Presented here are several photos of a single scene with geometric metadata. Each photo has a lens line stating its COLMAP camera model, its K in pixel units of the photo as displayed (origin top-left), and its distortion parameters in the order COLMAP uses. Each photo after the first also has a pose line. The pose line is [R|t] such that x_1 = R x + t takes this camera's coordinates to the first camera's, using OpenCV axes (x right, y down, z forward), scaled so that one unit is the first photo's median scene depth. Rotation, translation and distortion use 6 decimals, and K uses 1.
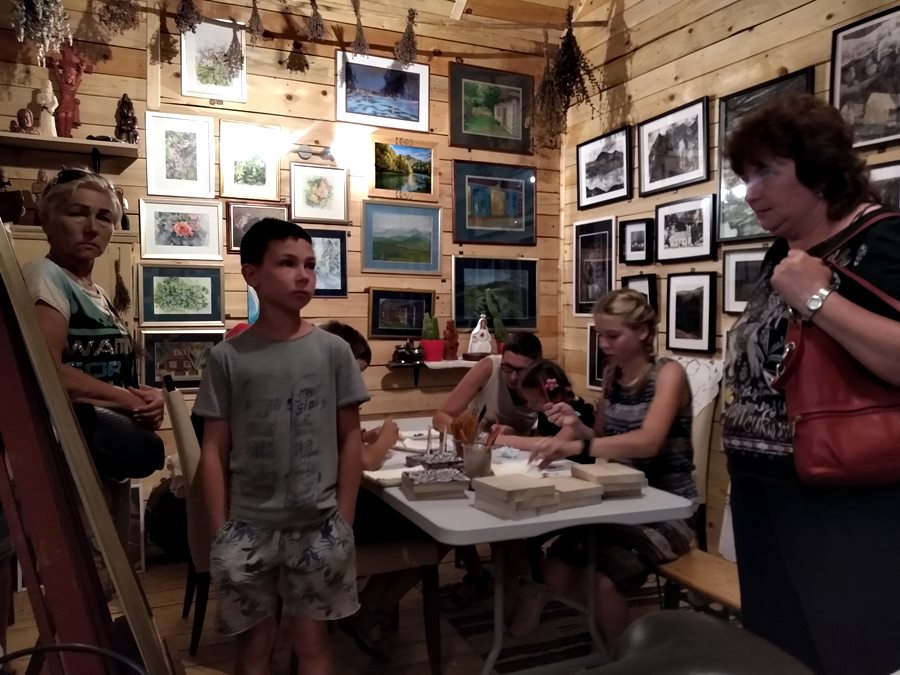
lens RADIAL K [[756.4, 0, 488.4], [0, 756.4, 348.4], [0, 0, 1]] dist [0.015912, 0.003095]
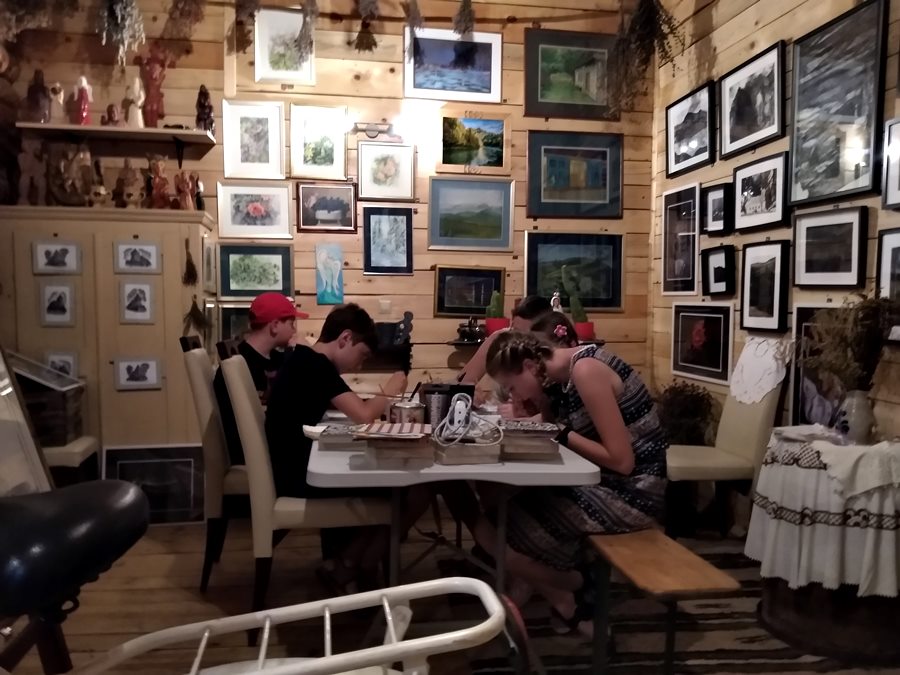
lens RADIAL K [[806.6, 0, 448.7], [0, 806.6, 344.8], [0, 0, 1]] dist [0.037776, -0.037184]
pose [[0.962619, 0.017752, -0.270276, 0.154390], [-0.016608, 0.999841, 0.006520, 0.018326], [0.270349, -0.001788, 0.962761, -0.011623]]
